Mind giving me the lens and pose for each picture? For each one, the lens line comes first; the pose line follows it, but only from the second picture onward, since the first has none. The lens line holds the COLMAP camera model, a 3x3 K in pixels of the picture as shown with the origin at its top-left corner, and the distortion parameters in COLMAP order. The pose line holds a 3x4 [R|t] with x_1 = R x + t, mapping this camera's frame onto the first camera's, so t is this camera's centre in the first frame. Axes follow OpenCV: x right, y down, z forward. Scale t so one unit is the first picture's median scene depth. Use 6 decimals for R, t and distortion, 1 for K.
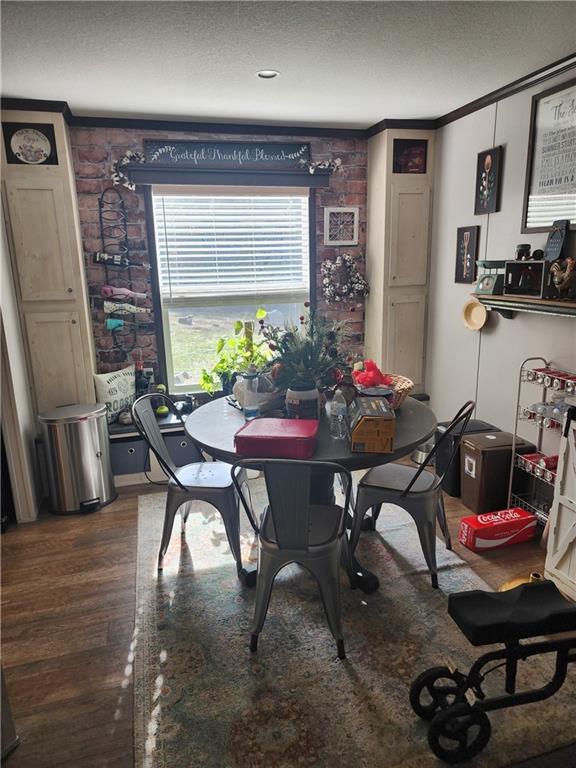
lens RADIAL K [[508.0, 0, 290.9], [0, 508.0, 383.6], [0, 0, 1]] dist [0.058918, -0.044090]
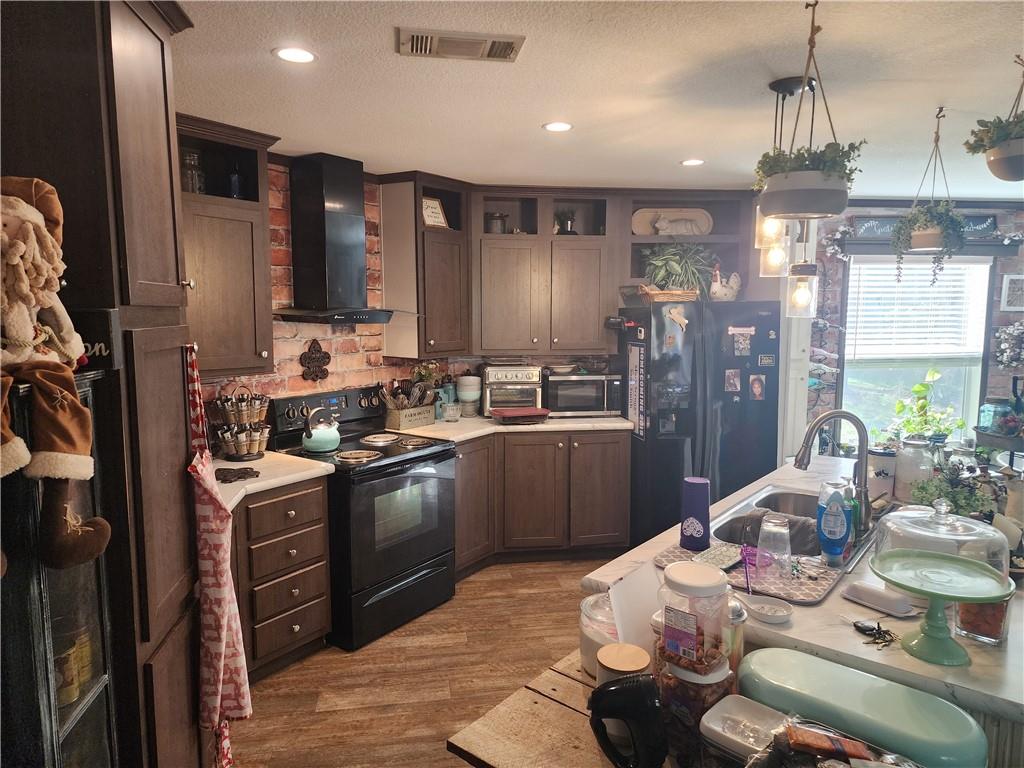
lens RADIAL K [[677.3, 0, 510.9], [0, 677.3, 379.7], [0, 0, 1]] dist [0.058918, -0.044090]
pose [[0.991518, 0.037297, -0.124502, -0.792166], [-0.052512, 0.991231, -0.121256, 0.082597], [0.118888, 0.126765, 0.984782, -0.464961]]
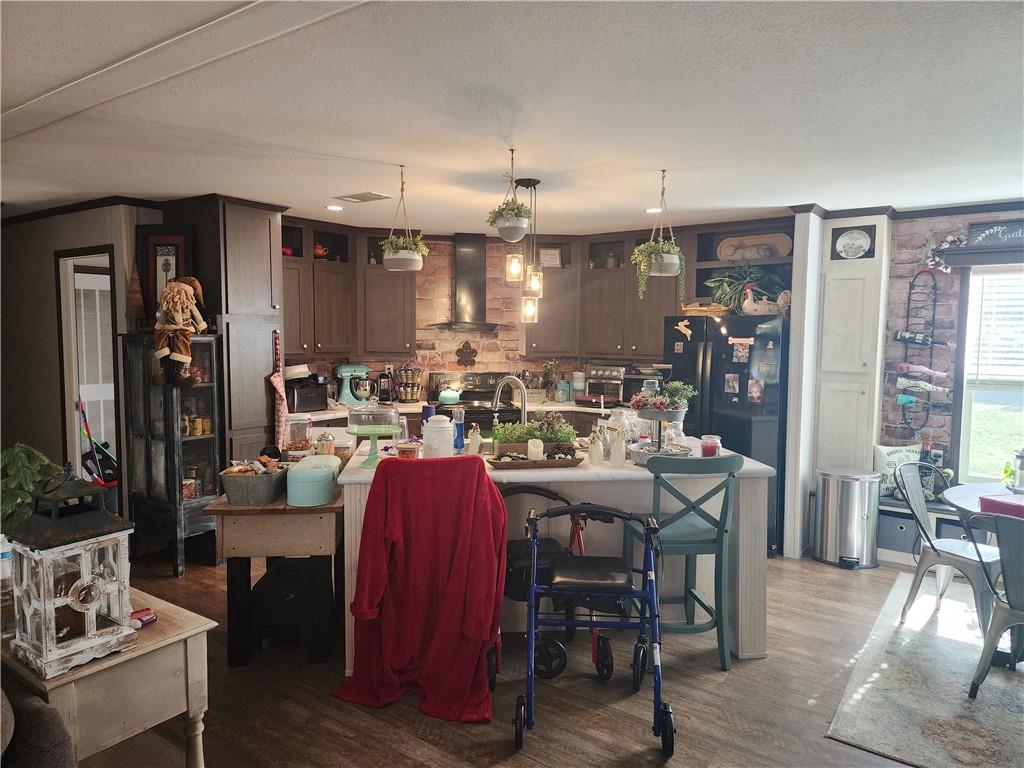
lens RADIAL K [[677.3, 0, 508.3], [0, 677.3, 378.6], [0, 0, 1]] dist [0.058918, -0.044090]
pose [[0.614107, 0.082418, -0.784907, 0.237904], [-0.205022, 0.977048, -0.057814, 0.082641], [0.762127, 0.196428, 0.616910, -0.447703]]
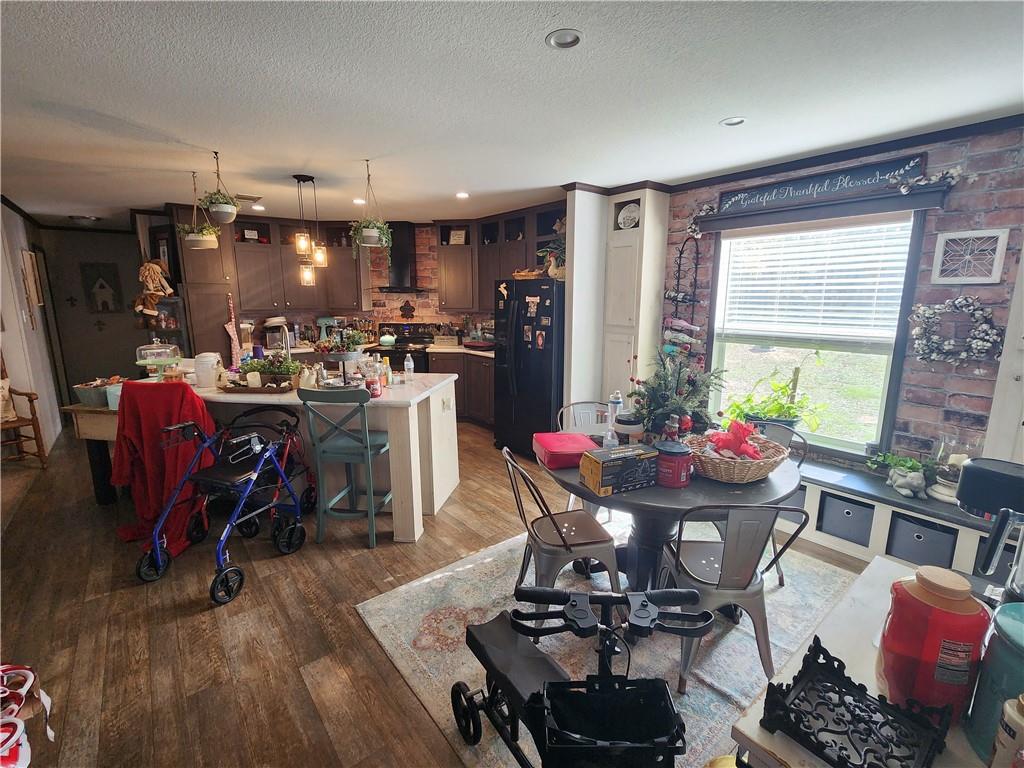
lens RADIAL K [[461.7, 0, 518.8], [0, 461.7, 382.0], [0, 0, 1]] dist [-0.002400, -0.000345]
pose [[0.396217, 0.193593, -0.897516, 0.510082], [-0.224213, 0.968325, 0.109885, -0.083257], [0.890360, 0.157697, 0.427073, 0.236583]]
